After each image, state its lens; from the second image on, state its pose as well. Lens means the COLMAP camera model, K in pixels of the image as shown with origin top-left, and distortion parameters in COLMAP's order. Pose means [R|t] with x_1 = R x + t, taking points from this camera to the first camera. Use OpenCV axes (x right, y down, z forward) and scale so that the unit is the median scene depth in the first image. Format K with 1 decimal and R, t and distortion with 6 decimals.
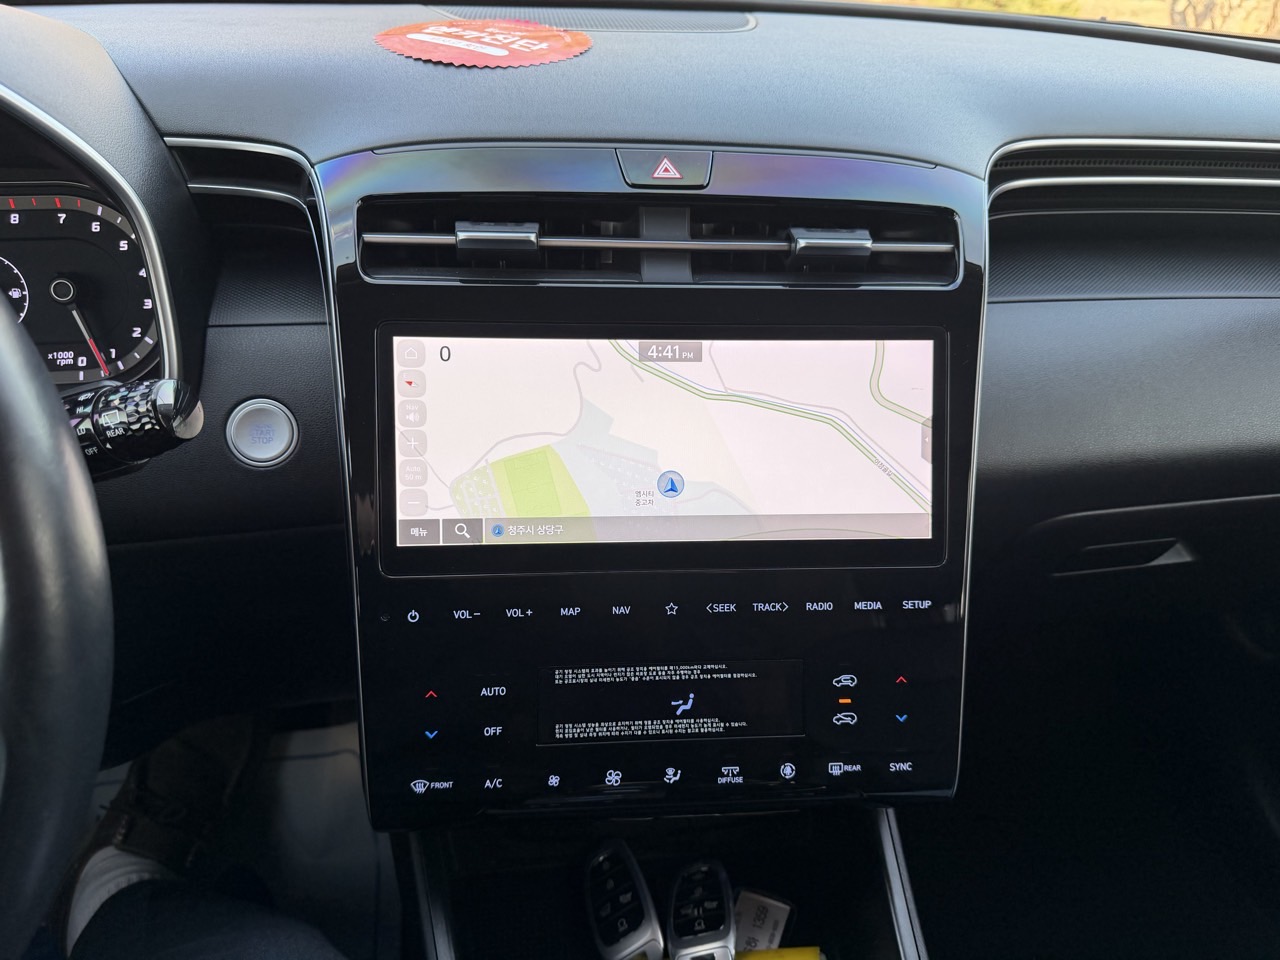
lens RADIAL K [[984.4, 0, 629.8], [0, 984.4, 481.8], [0, 0, 1]] dist [0.036806, -0.054271]
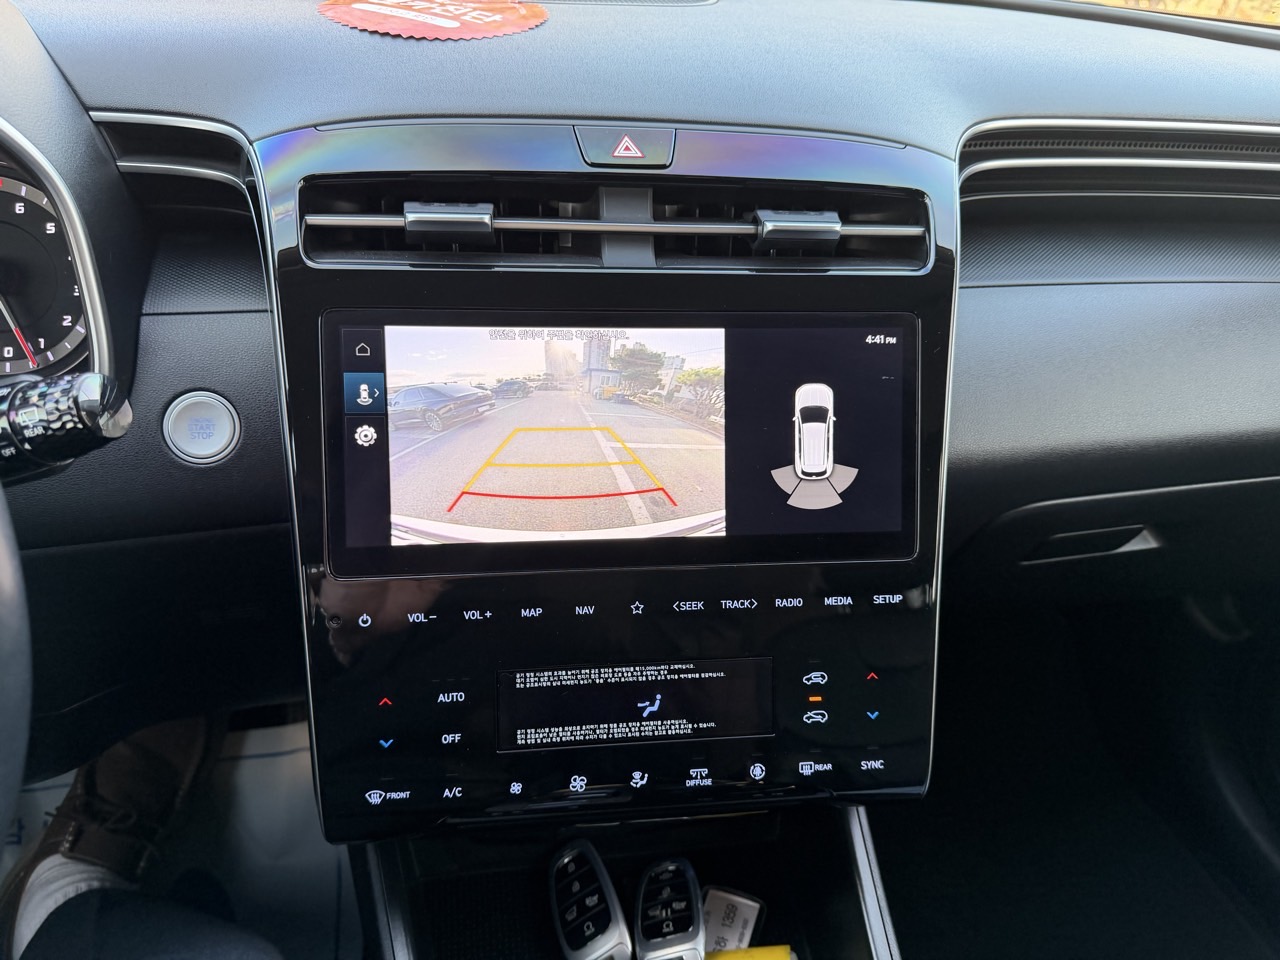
lens RADIAL K [[984.4, 0, 631.9], [0, 984.4, 487.4], [0, 0, 1]] dist [0.036806, -0.054271]
pose [[0.999177, -0.009729, 0.039389, 0.000613], [0.008870, 0.999720, 0.021928, -0.009247], [-0.039591, -0.021560, 0.998983, 0.037791]]
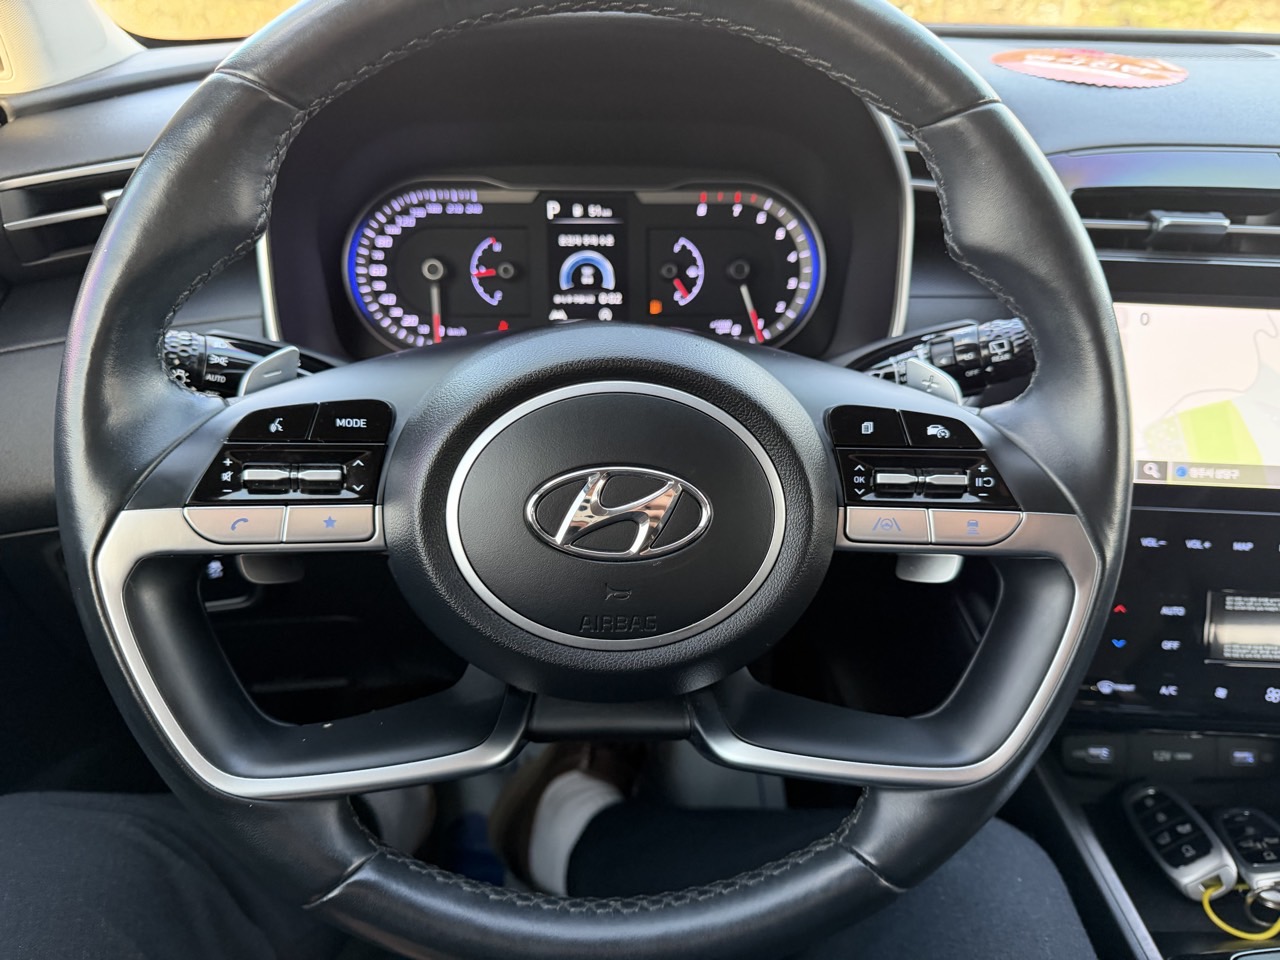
lens RADIAL K [[984.4, 0, 630.3], [0, 984.4, 477.7], [0, 0, 1]] dist [0.036806, -0.054271]
pose [[0.991130, 0.048609, -0.123685, -0.579931], [-0.054328, 0.997585, -0.043286, 0.129765], [0.121282, 0.049621, 0.991377, -0.217544]]
